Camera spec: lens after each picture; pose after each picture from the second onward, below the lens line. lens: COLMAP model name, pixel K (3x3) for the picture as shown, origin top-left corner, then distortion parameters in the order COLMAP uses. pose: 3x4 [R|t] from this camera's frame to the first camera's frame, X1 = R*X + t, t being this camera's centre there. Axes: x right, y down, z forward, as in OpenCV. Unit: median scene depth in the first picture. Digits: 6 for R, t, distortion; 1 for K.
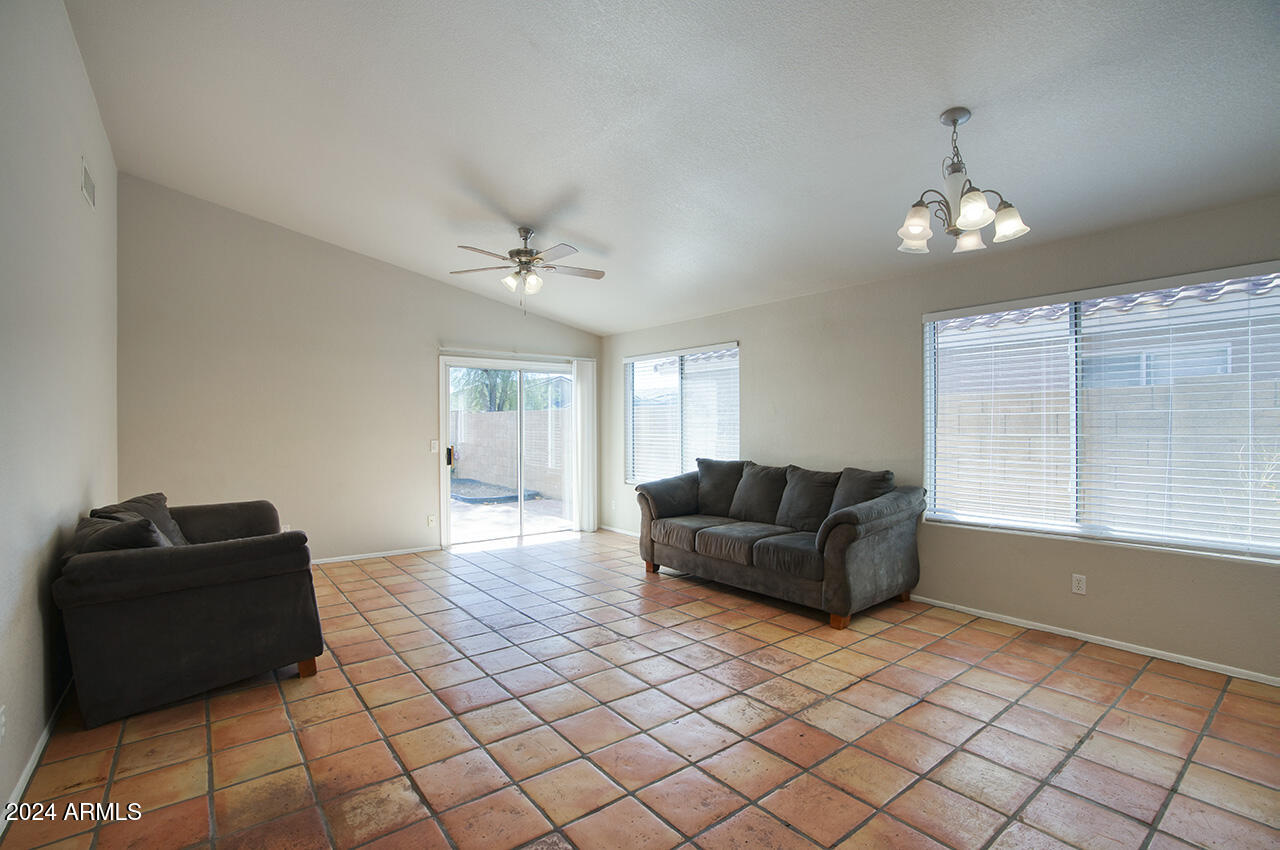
lens RADIAL K [[587.2, 0, 640.7], [0, 587.2, 427.4], [0, 0, 1]] dist [-0.015110, 0.000646]
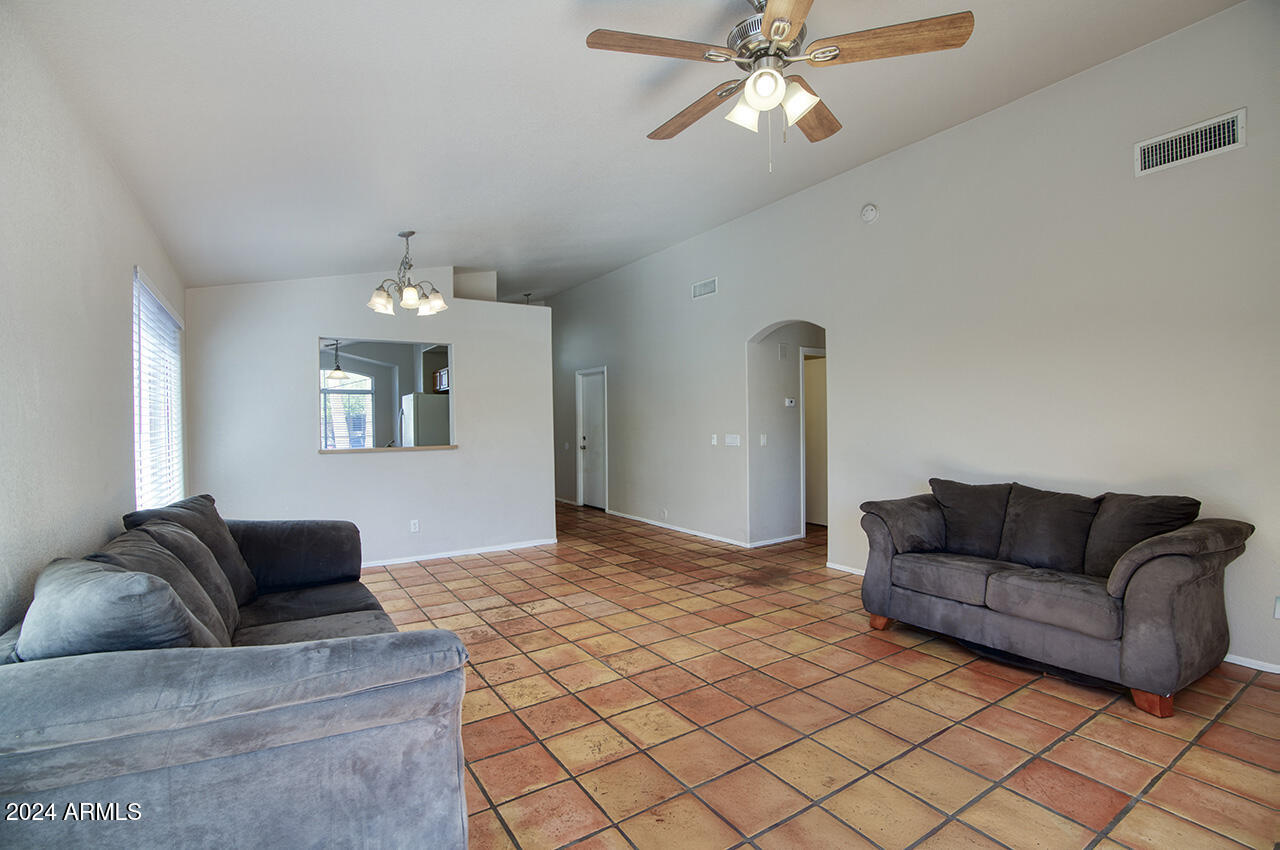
lens RADIAL K [[587.2, 0, 641.9], [0, 587.2, 424.4], [0, 0, 1]] dist [-0.015110, 0.000646]
pose [[-0.996362, 0.017157, 0.083481, -0.213845], [0.017497, 0.999841, 0.003341, 0.000636], [-0.083410, 0.004790, -0.996504, 2.355577]]
